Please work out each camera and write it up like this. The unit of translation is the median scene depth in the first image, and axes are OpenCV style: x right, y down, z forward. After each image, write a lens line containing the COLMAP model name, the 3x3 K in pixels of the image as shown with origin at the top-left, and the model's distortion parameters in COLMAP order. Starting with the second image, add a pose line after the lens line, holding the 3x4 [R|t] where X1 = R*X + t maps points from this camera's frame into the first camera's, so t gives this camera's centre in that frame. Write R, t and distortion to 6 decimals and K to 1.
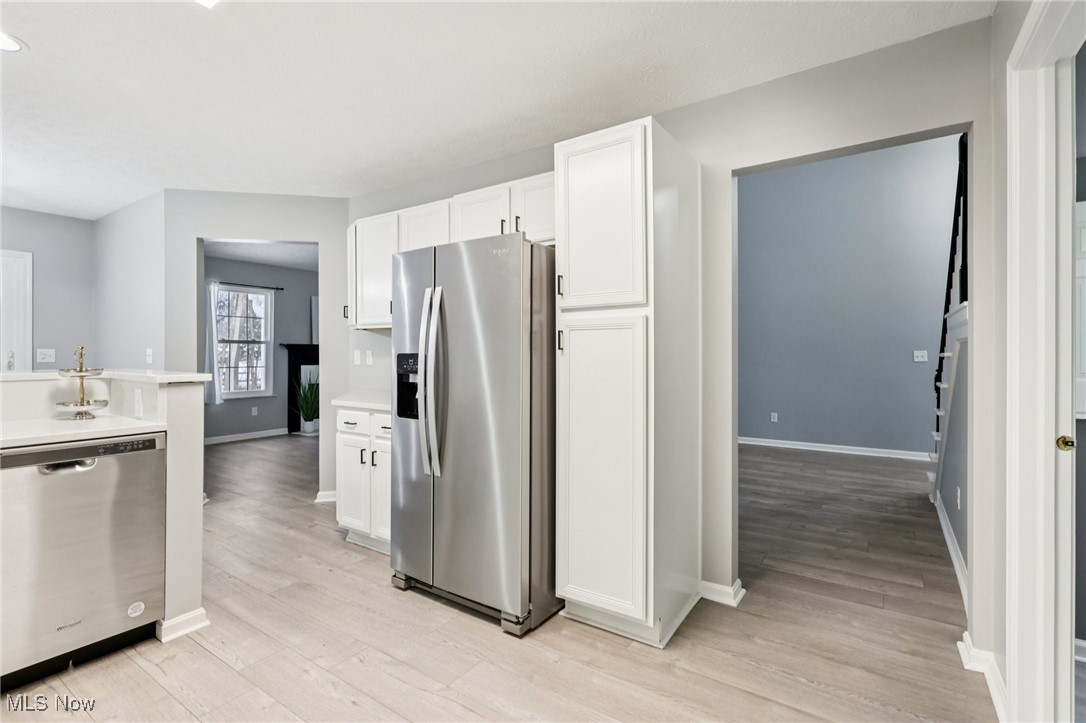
lens RADIAL K [[499.5, 0, 542.3], [0, 499.5, 357.2], [0, 0, 1]] dist [-0.000525, -0.000067]
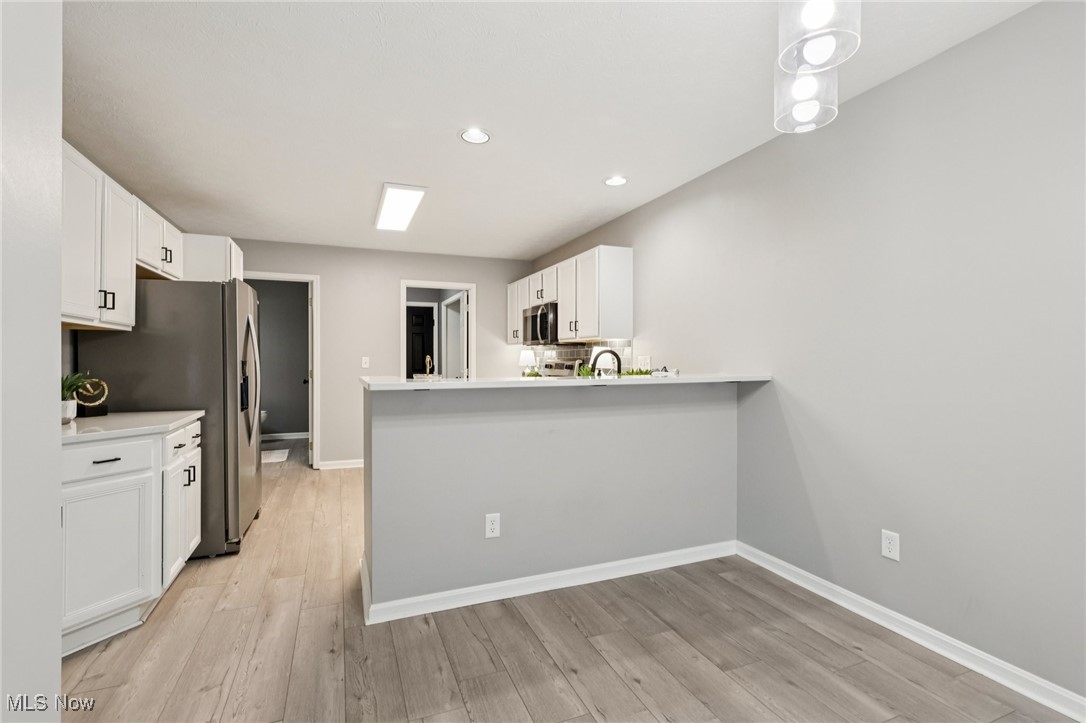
lens RADIAL K [[499.5, 0, 542.8], [0, 499.5, 360.0], [0, 0, 1]] dist [-0.000525, -0.000067]
pose [[-0.835264, -0.000337, 0.549849, -1.891466], [-0.001696, 0.999997, -0.001964, -0.007889], [-0.549846, -0.002573, -0.835262, 1.928989]]
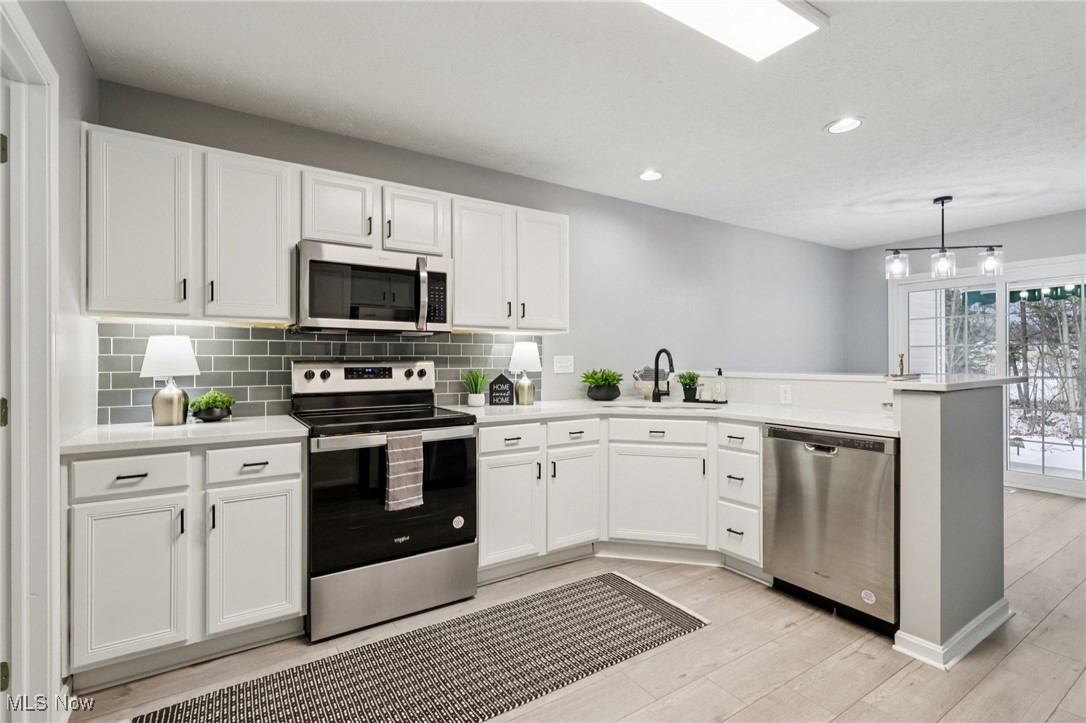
lens RADIAL K [[499.5, 0, 541.9], [0, 499.5, 361.8], [0, 0, 1]] dist [-0.000525, -0.000067]
pose [[-0.387251, -0.002416, -0.921971, 0.435344], [-0.004413, 0.999990, -0.000767, 0.000578], [0.921964, 0.003772, -0.387258, 0.730213]]
